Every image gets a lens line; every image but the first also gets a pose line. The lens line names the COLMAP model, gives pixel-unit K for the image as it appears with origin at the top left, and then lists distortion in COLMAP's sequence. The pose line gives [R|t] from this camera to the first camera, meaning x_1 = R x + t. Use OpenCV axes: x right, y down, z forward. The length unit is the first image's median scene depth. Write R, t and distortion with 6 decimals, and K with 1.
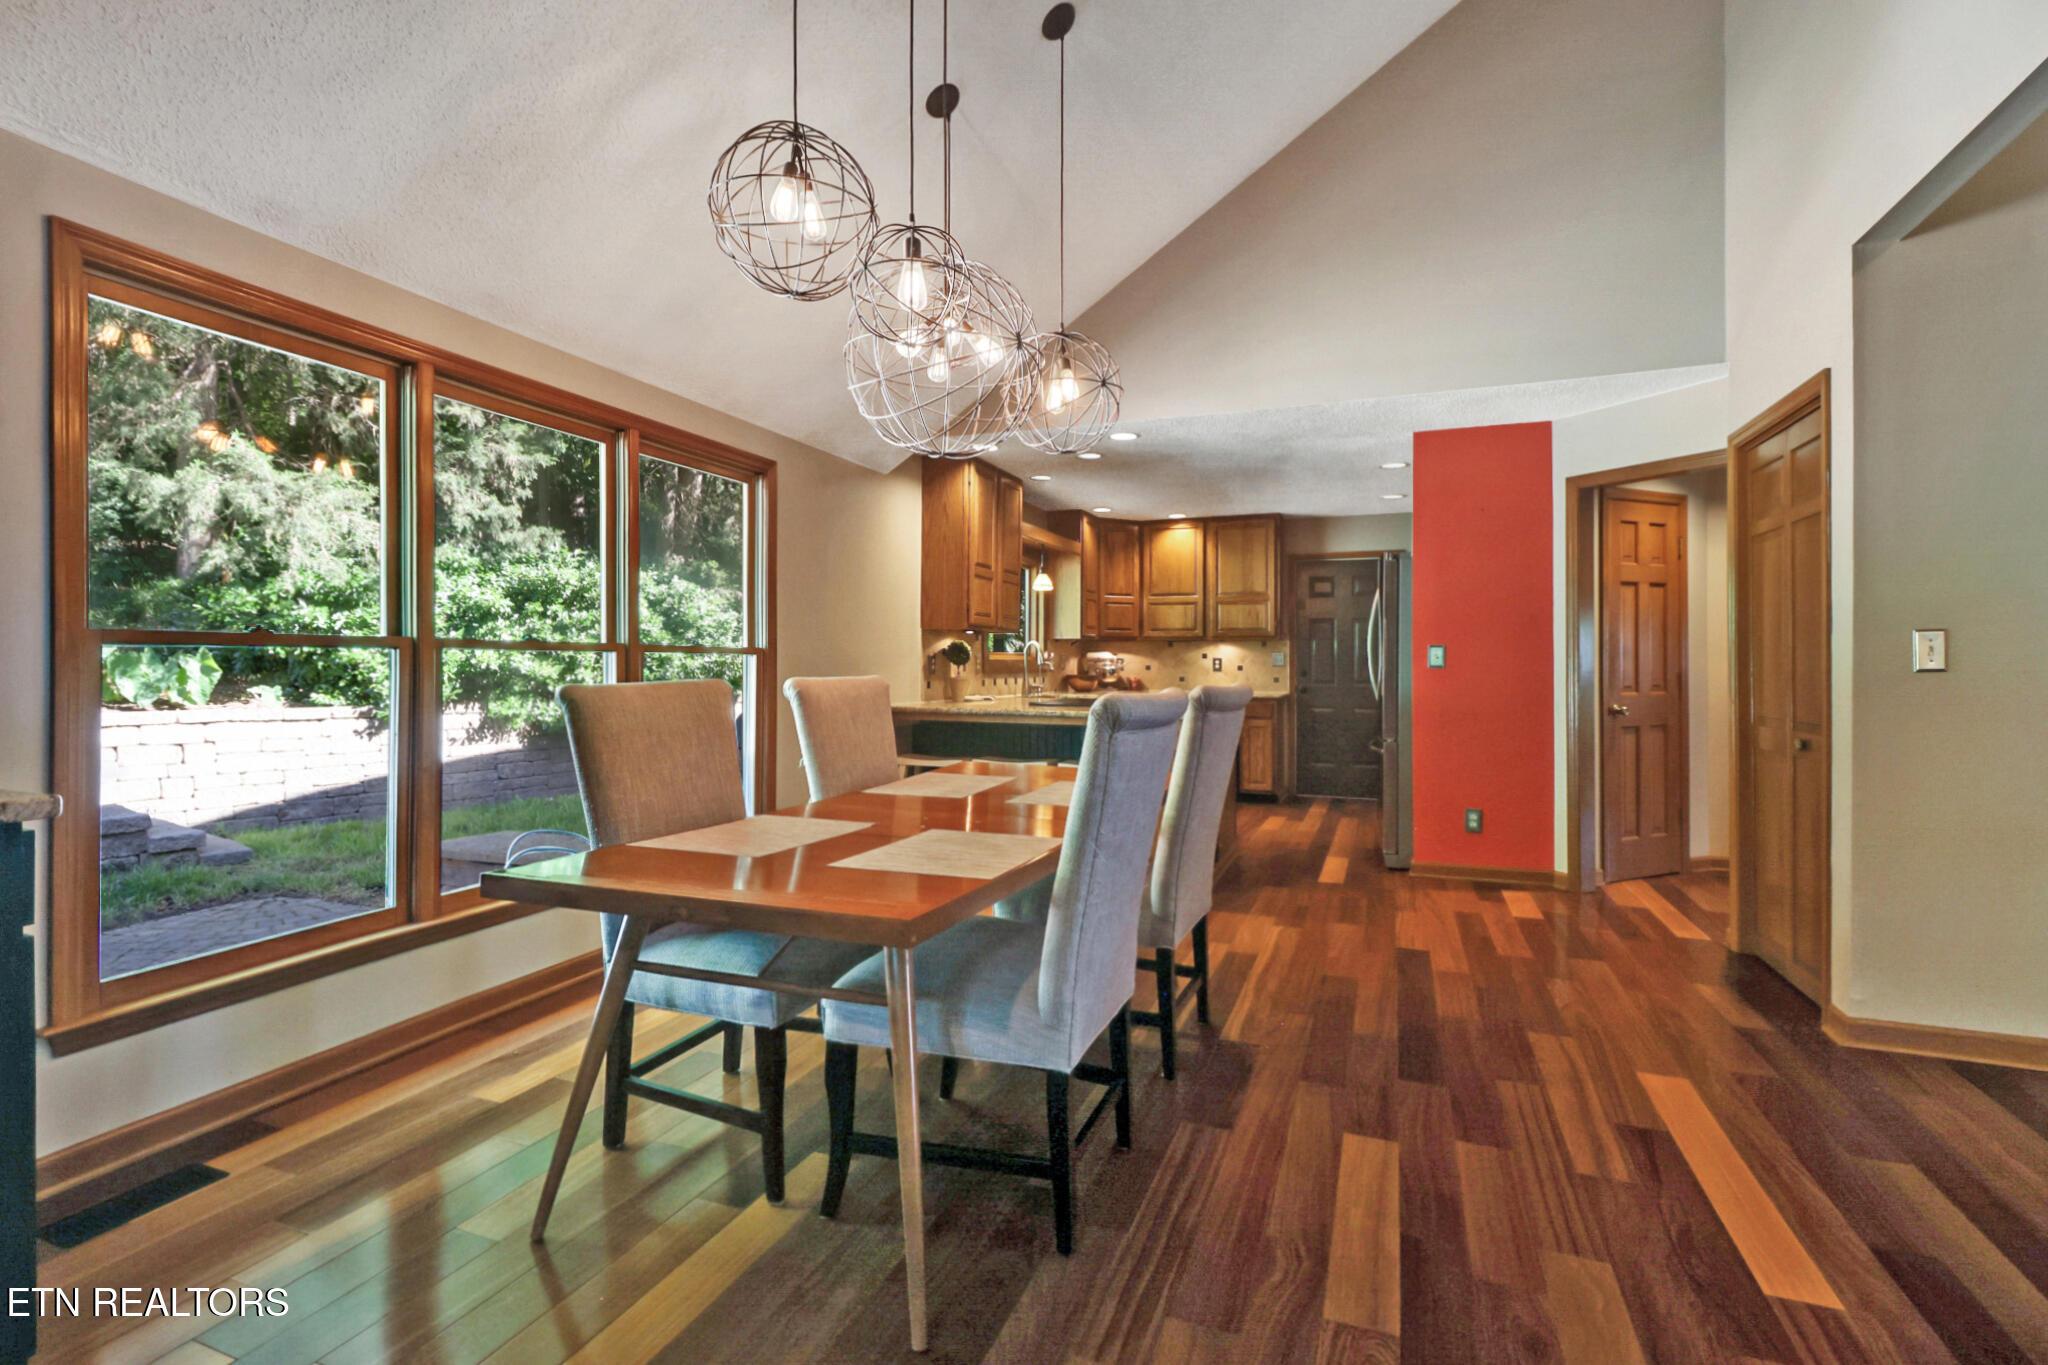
lens RADIAL K [[952.7, 0, 1028.3], [0, 952.7, 671.0], [0, 0, 1]] dist [0.000055, -0.000919]
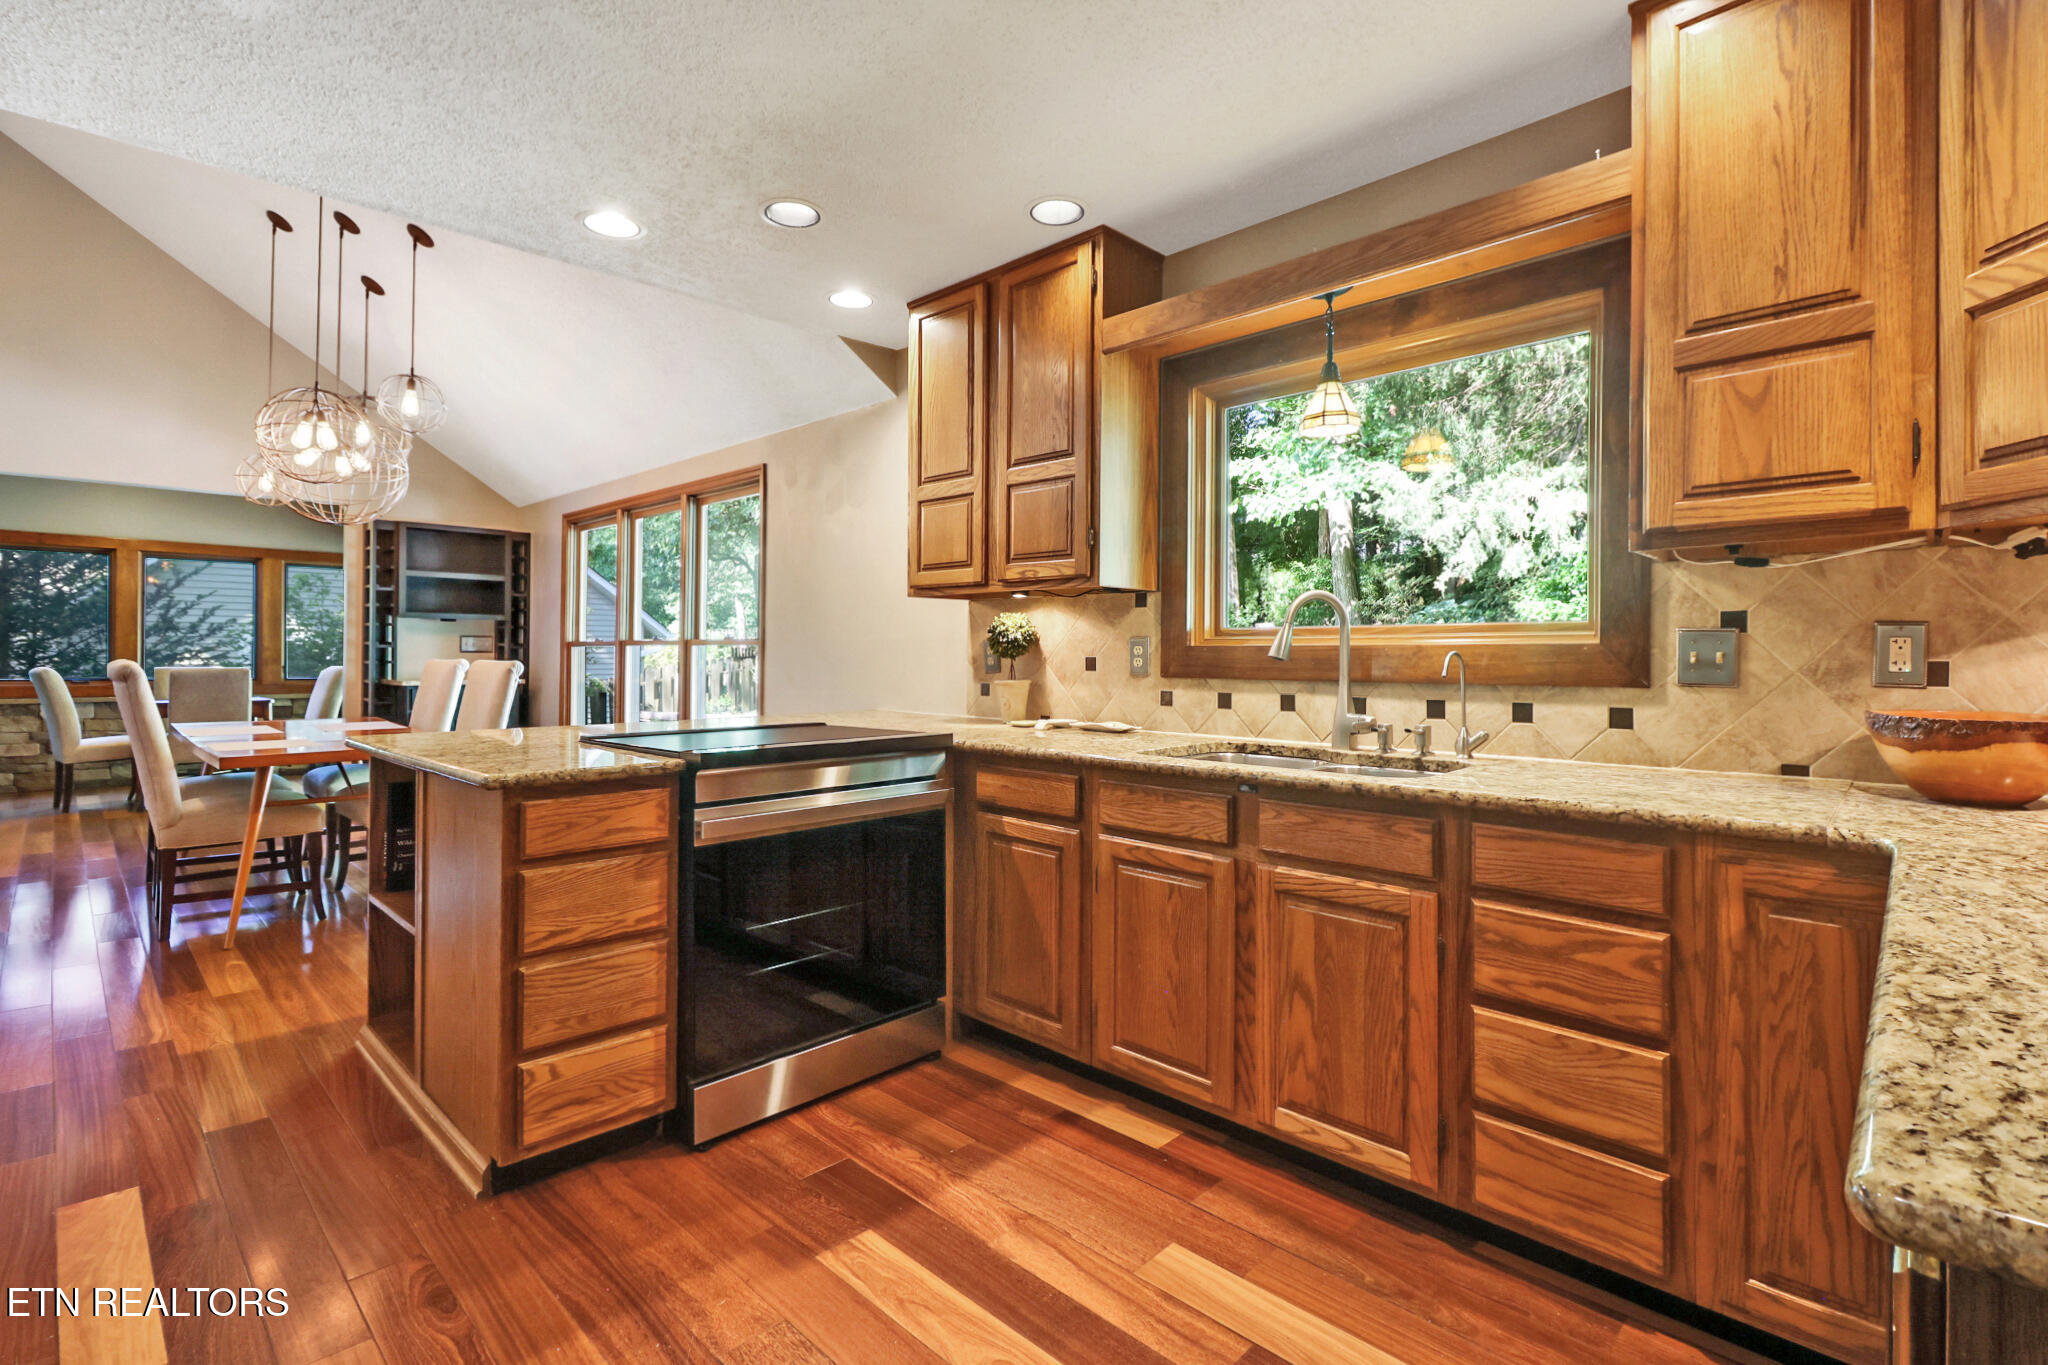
lens RADIAL K [[952.7, 0, 1015.3], [0, 952.7, 654.2], [0, 0, 1]] dist [0.000055, -0.000919]
pose [[-0.401578, -0.010958, -0.915759, 0.318470], [-0.016167, 0.999857, -0.004875, -0.004236], [0.915682, 0.012847, -0.401697, 0.908632]]
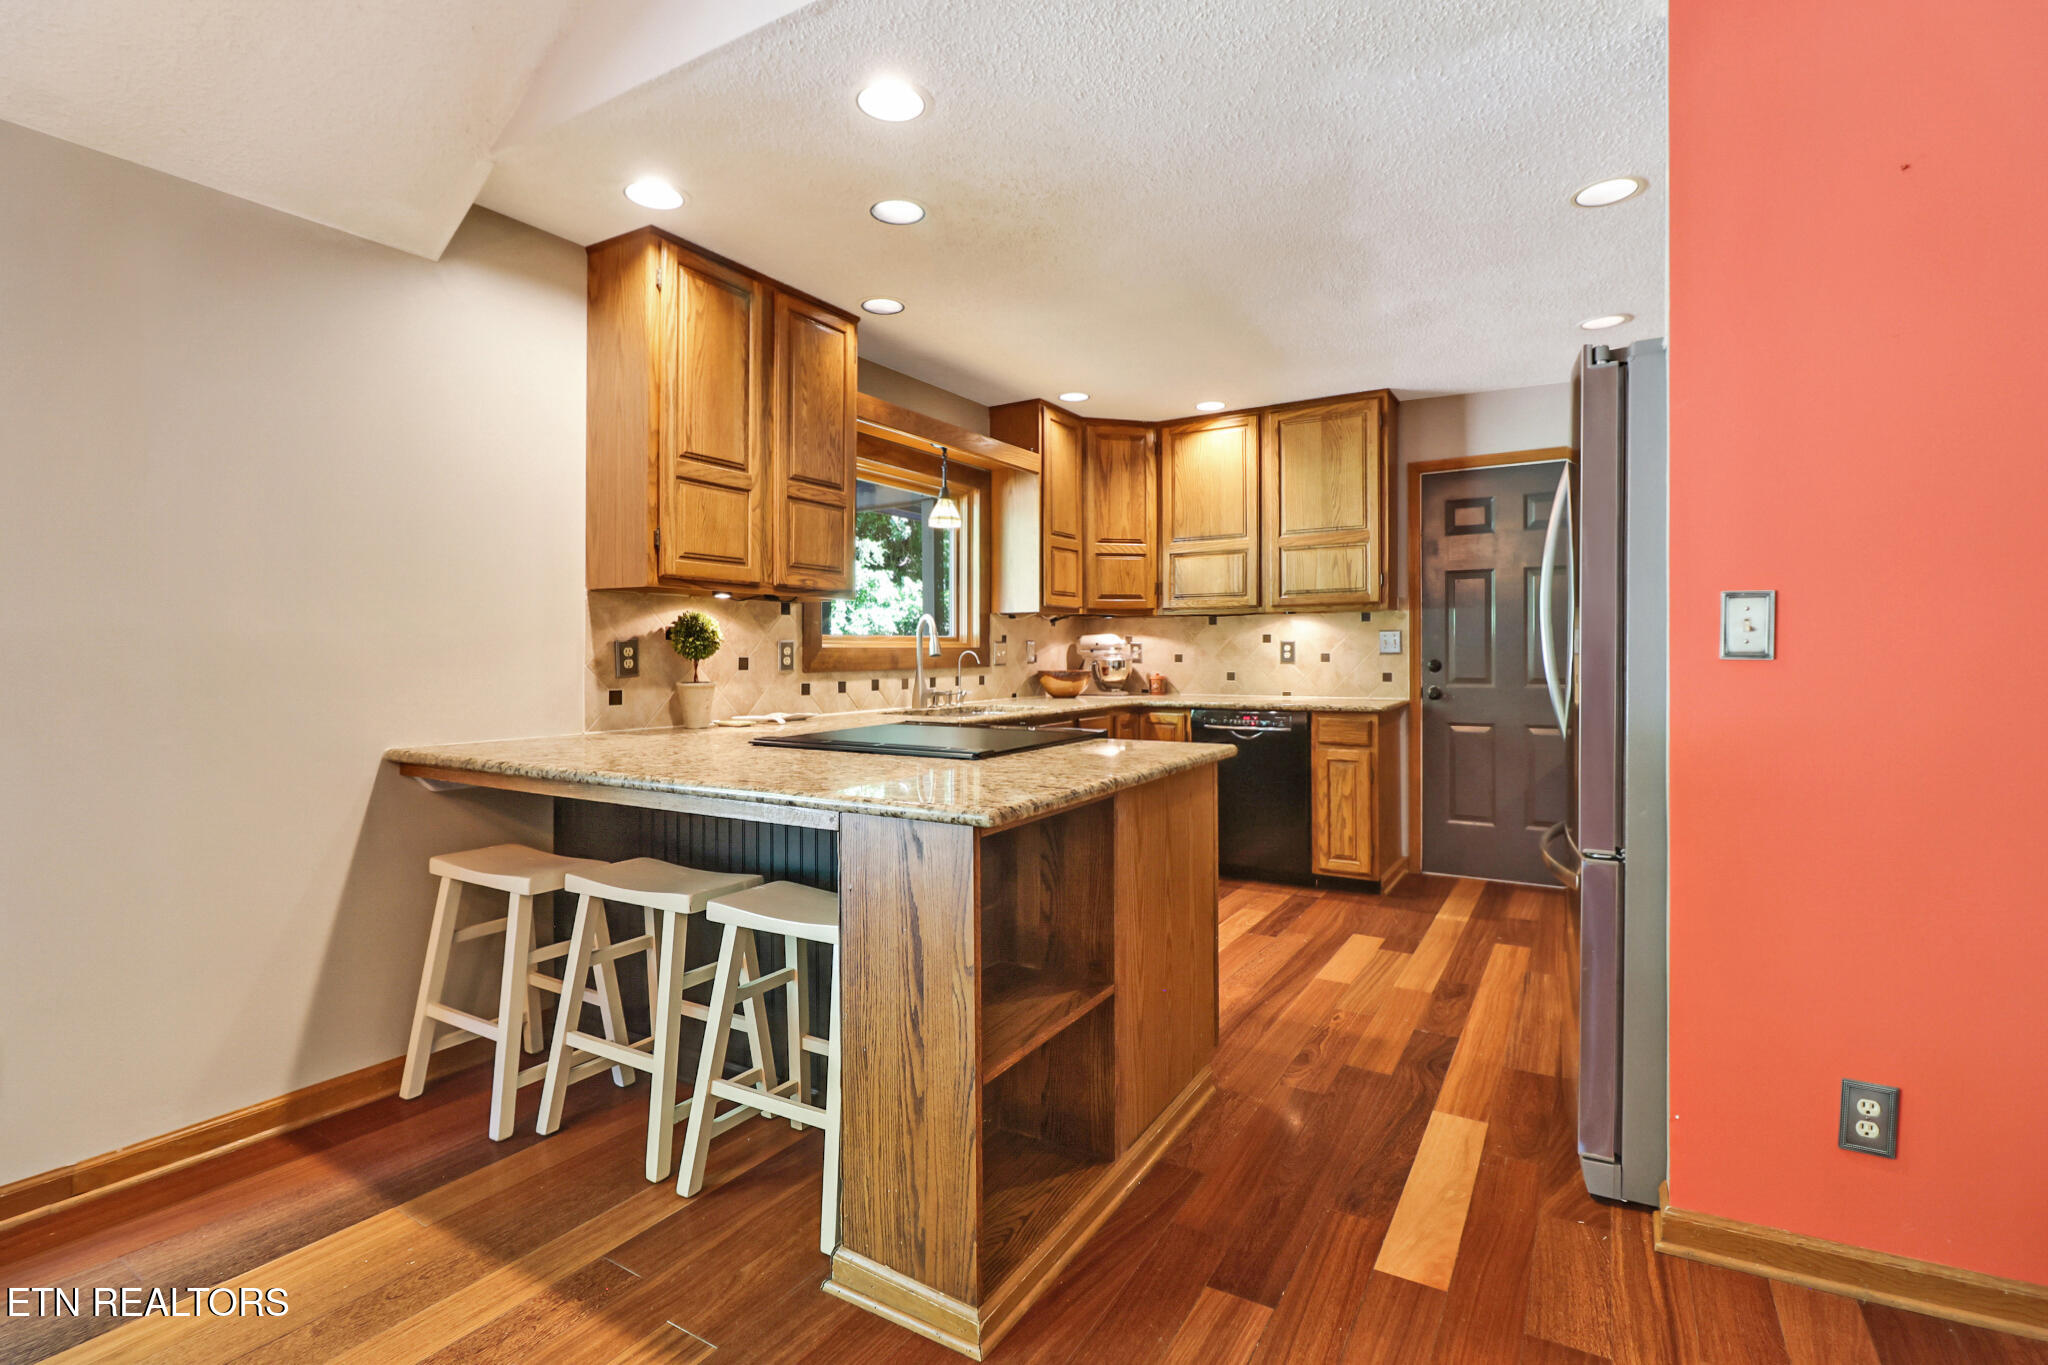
lens RADIAL K [[952.7, 0, 1023.7], [0, 952.7, 669.8], [0, 0, 1]] dist [0.000055, -0.000919]
pose [[0.983988, -0.006050, -0.178131, 0.146029], [0.008029, 0.999914, 0.010391, -0.003207], [0.178053, -0.011654, 0.983952, 0.383673]]
